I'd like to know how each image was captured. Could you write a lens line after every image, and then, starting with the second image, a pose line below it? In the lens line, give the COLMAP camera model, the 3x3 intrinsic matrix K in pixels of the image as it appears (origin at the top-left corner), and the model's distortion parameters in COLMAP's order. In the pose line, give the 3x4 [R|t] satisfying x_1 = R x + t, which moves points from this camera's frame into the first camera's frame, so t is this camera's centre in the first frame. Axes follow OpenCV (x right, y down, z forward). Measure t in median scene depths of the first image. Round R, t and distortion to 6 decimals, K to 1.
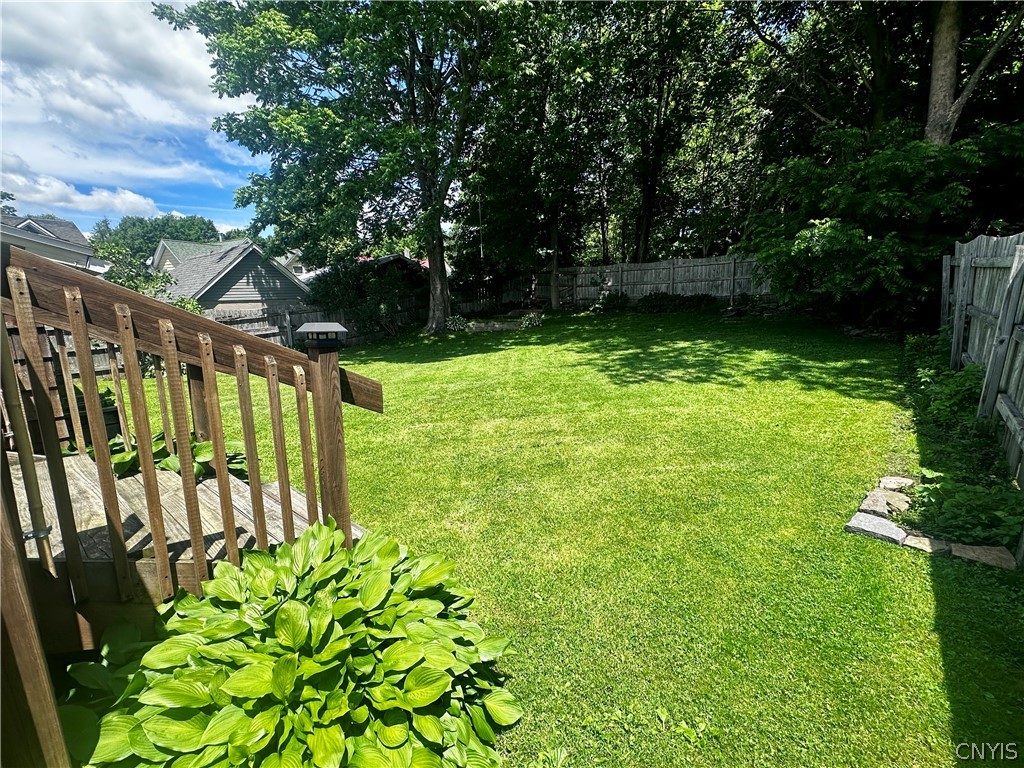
lens RADIAL K [[446.0, 0, 510.3], [0, 446.0, 385.7], [0, 0, 1]] dist [-0.004588, 0.001213]
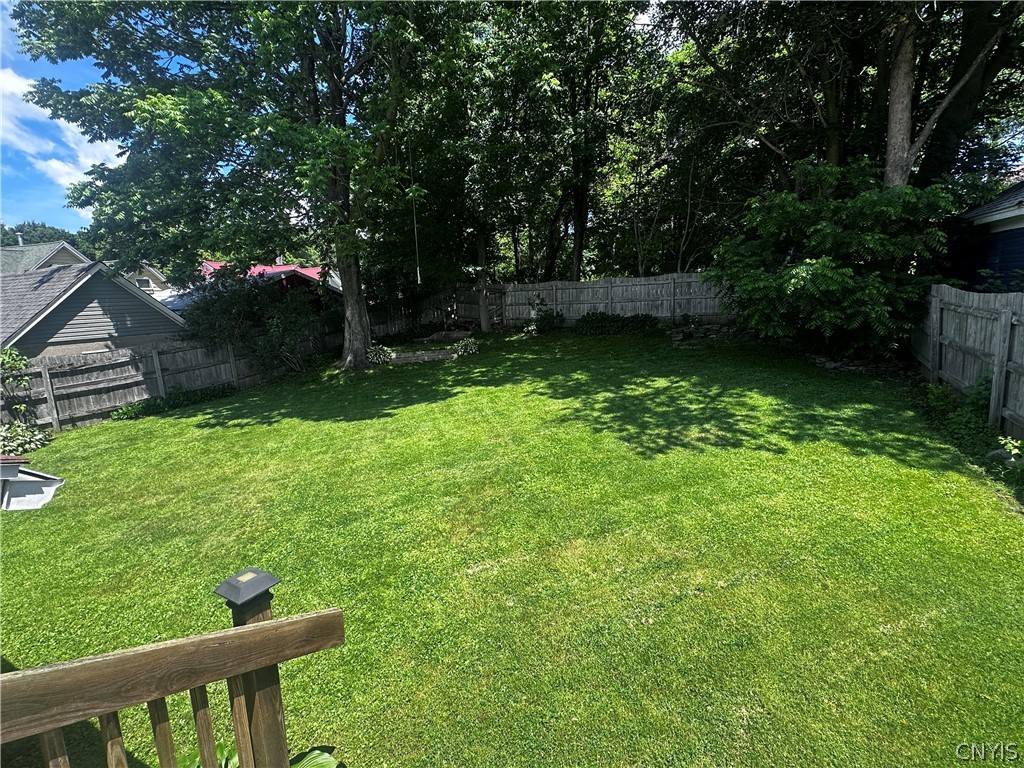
lens RADIAL K [[475.9, 0, 510.7], [0, 475.9, 388.4], [0, 0, 1]] dist [-0.003287, 0.001214]
pose [[0.970897, -0.053217, 0.233510, -0.115448], [0.056385, 0.998385, -0.006911, -0.068829], [-0.232765, 0.019876, 0.972330, 0.088238]]
